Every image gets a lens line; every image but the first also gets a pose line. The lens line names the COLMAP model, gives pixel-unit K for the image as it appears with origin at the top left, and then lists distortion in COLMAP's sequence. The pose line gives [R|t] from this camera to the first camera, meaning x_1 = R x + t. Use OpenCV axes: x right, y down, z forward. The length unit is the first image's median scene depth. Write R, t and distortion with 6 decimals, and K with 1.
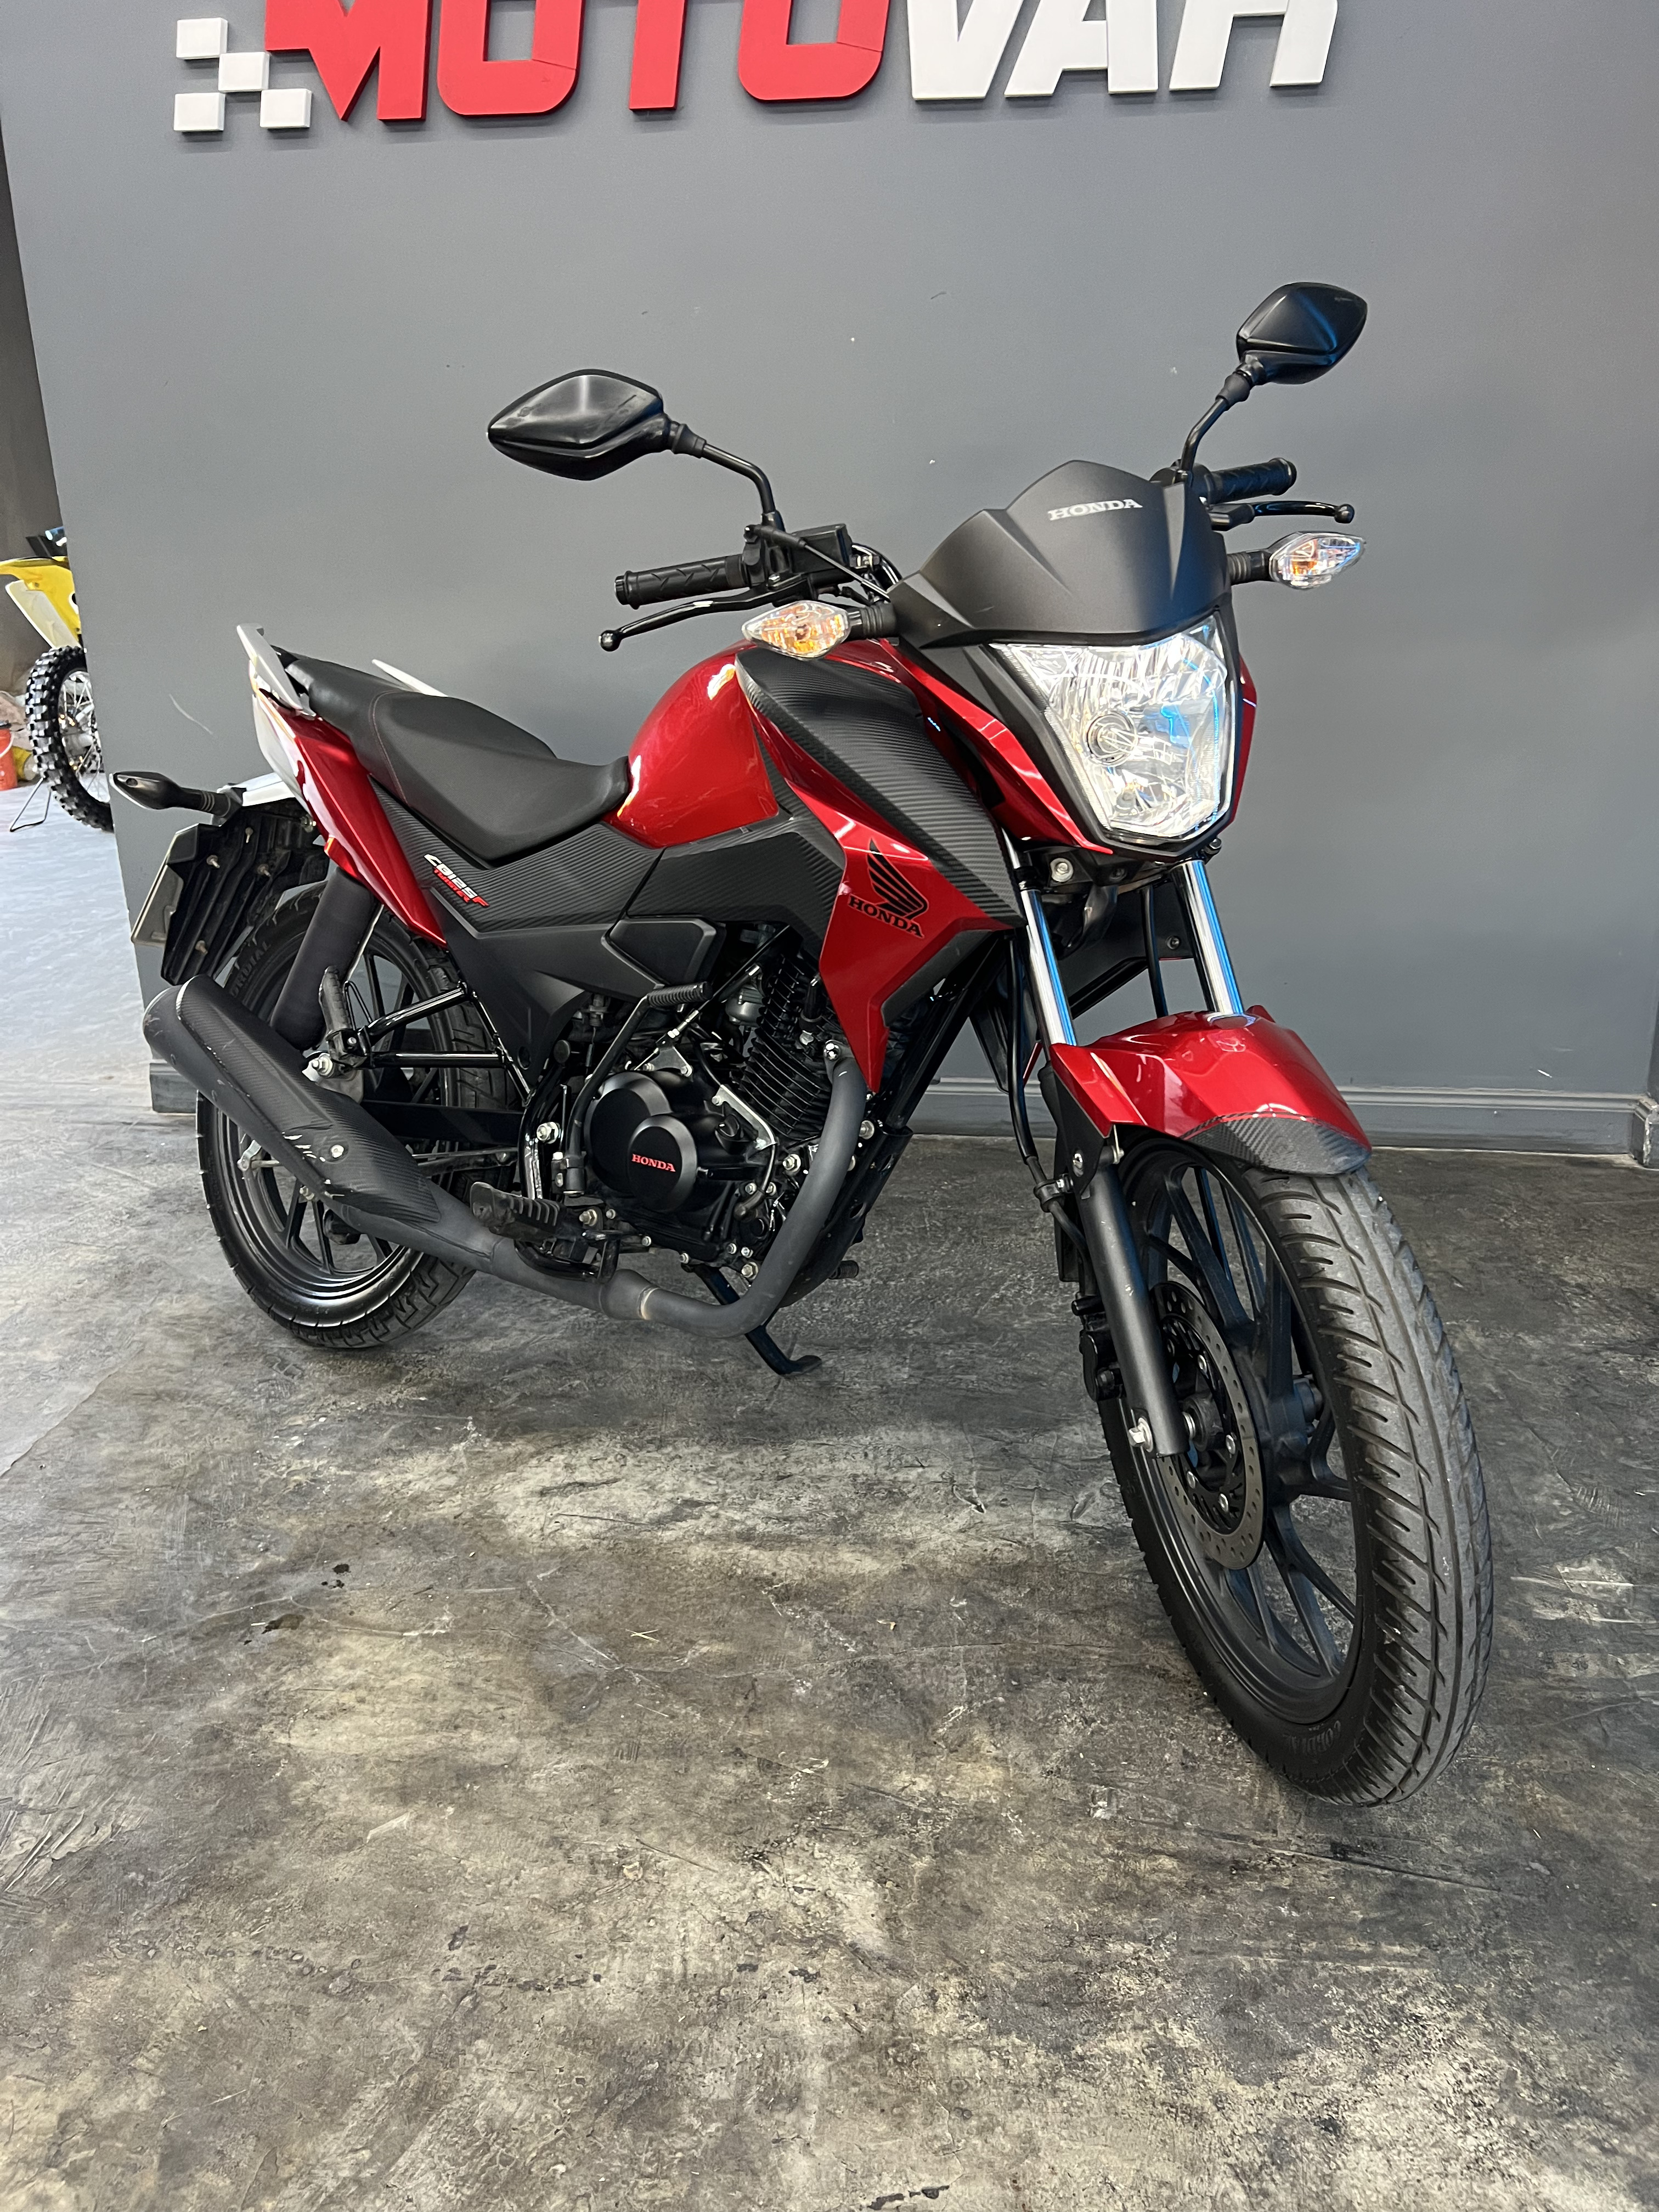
lens RADIAL K [[1658.7, 0, 848.0], [0, 1658.7, 1106.8], [0, 0, 1]] dist [0.054289, -0.064459]
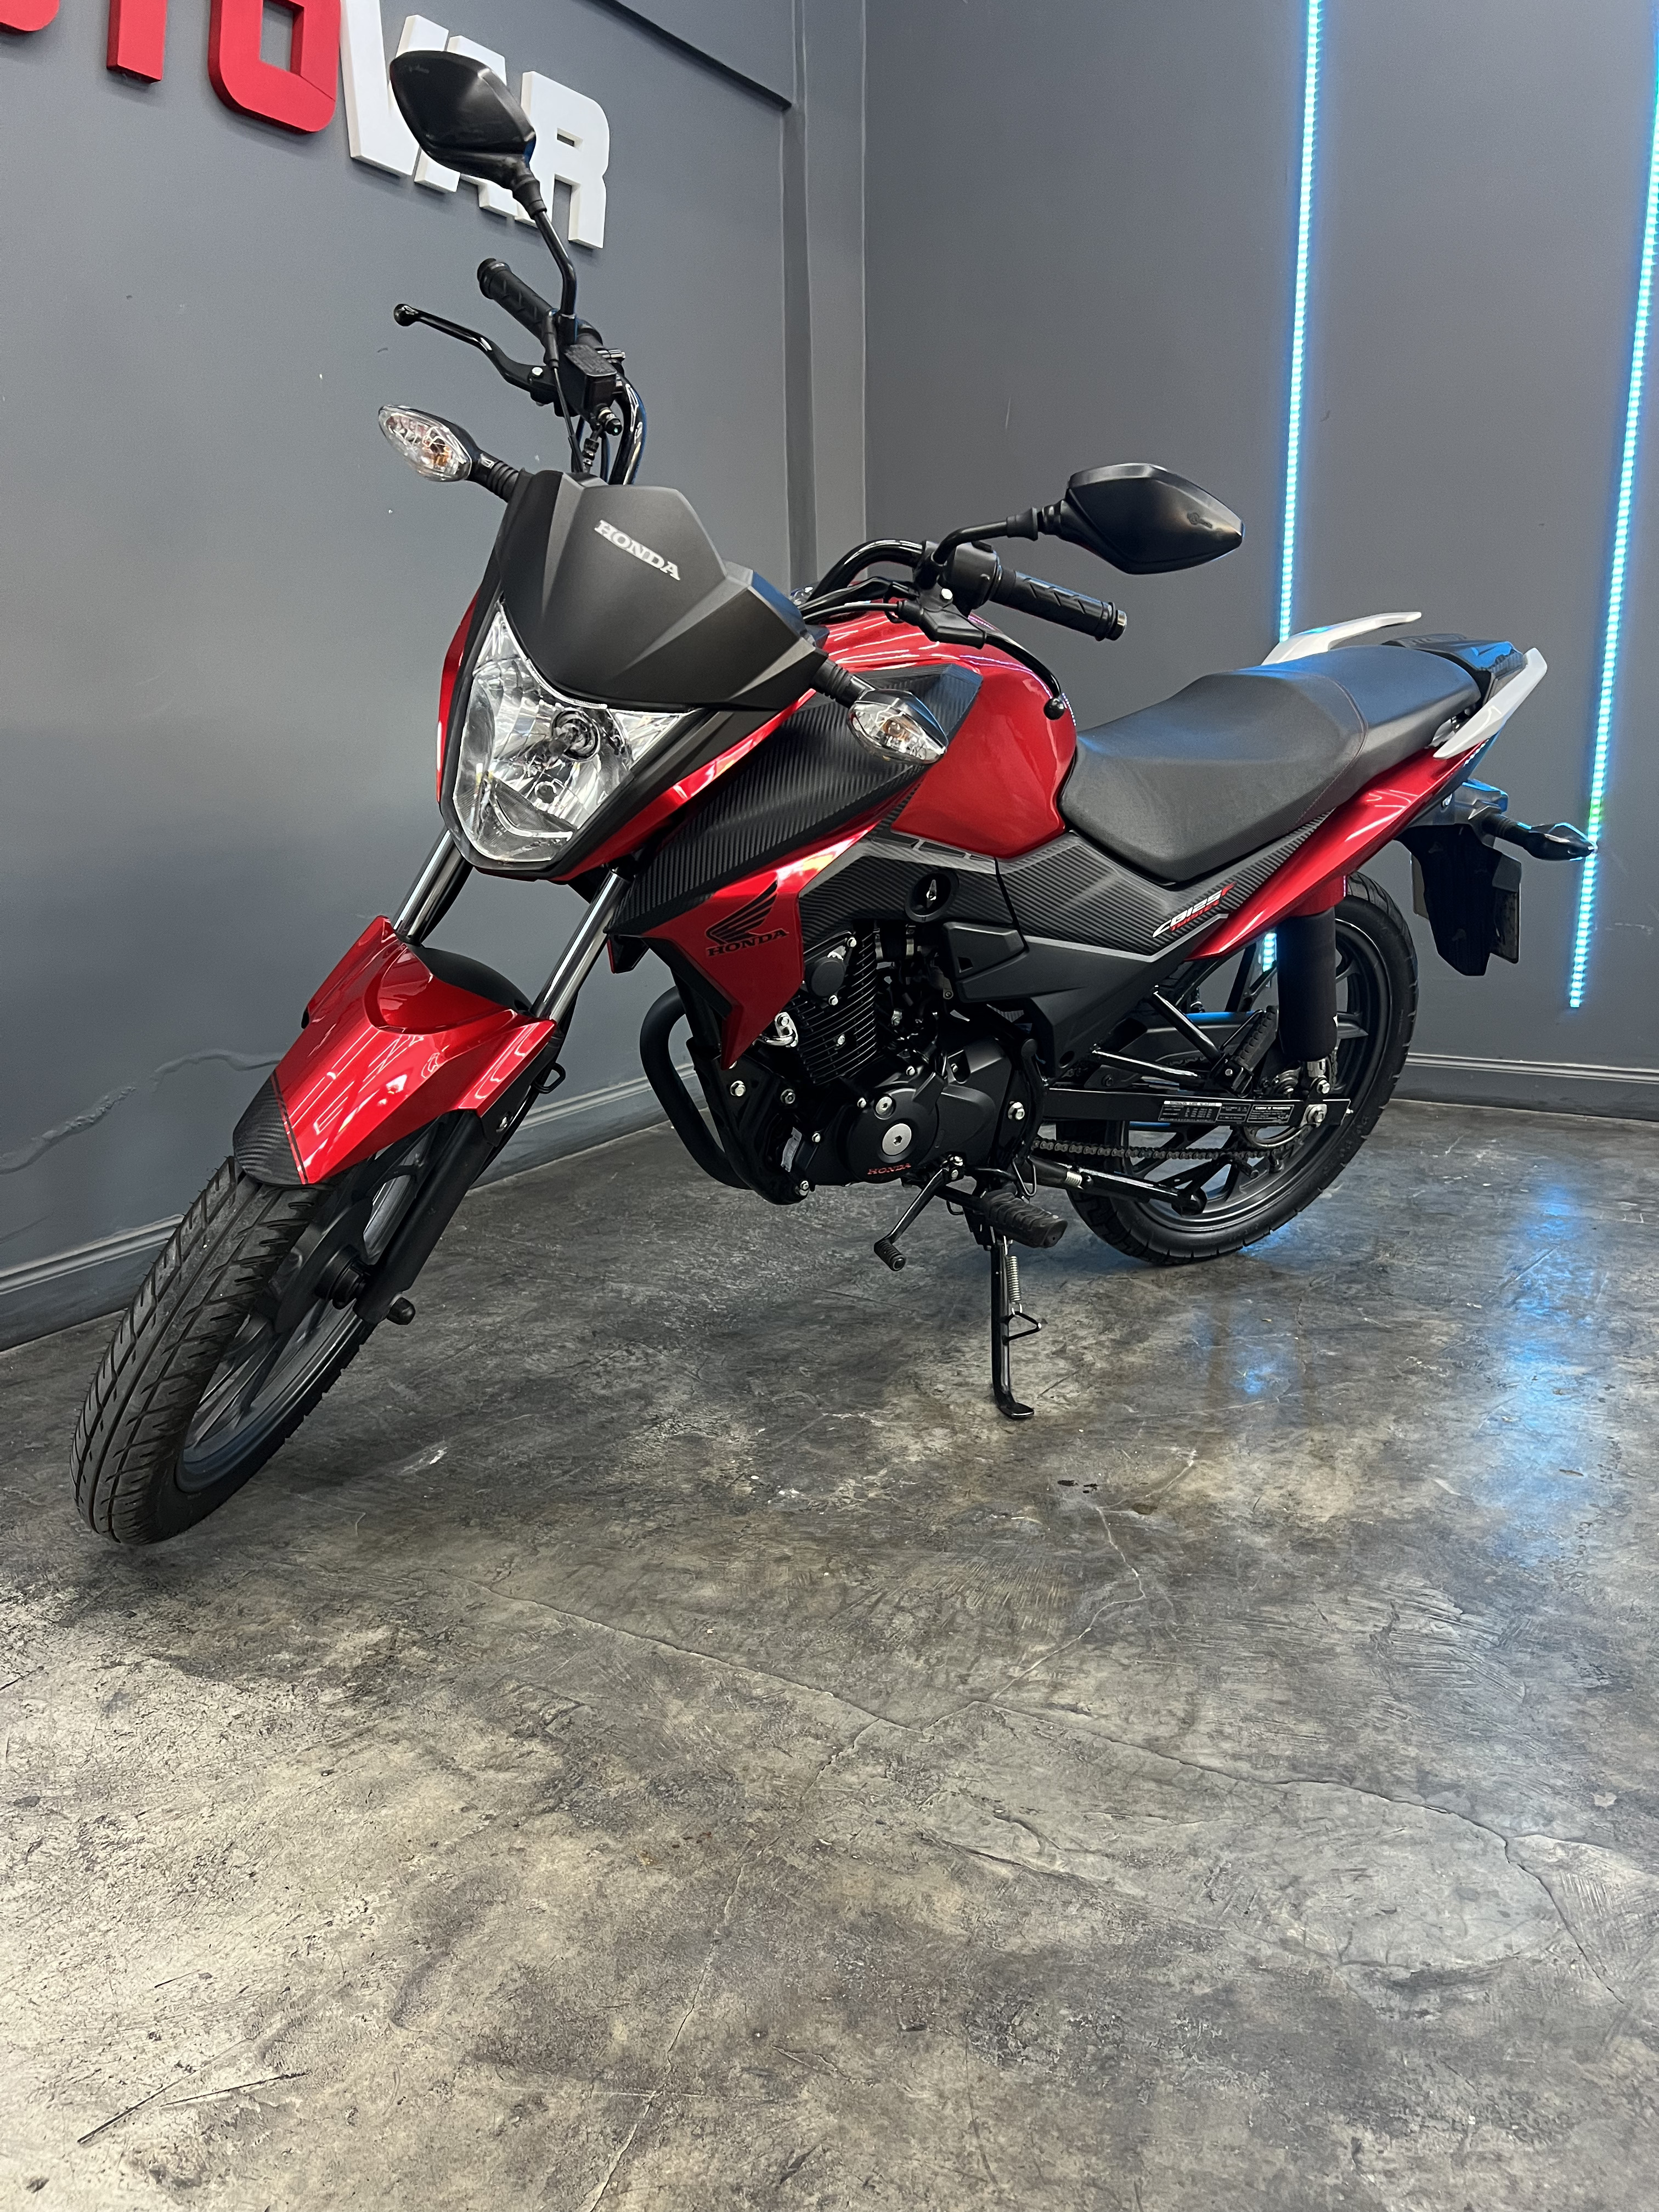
lens RADIAL K [[1658.7, 0, 848.0], [0, 1658.7, 1106.8], [0, 0, 1]] dist [0.054289, -0.064459]
pose [[0.399765, -0.198493, 0.894868, -1.612826], [0.306358, 0.949063, 0.073654, -0.072971], [-0.863905, 0.244705, 0.440212, 0.817339]]
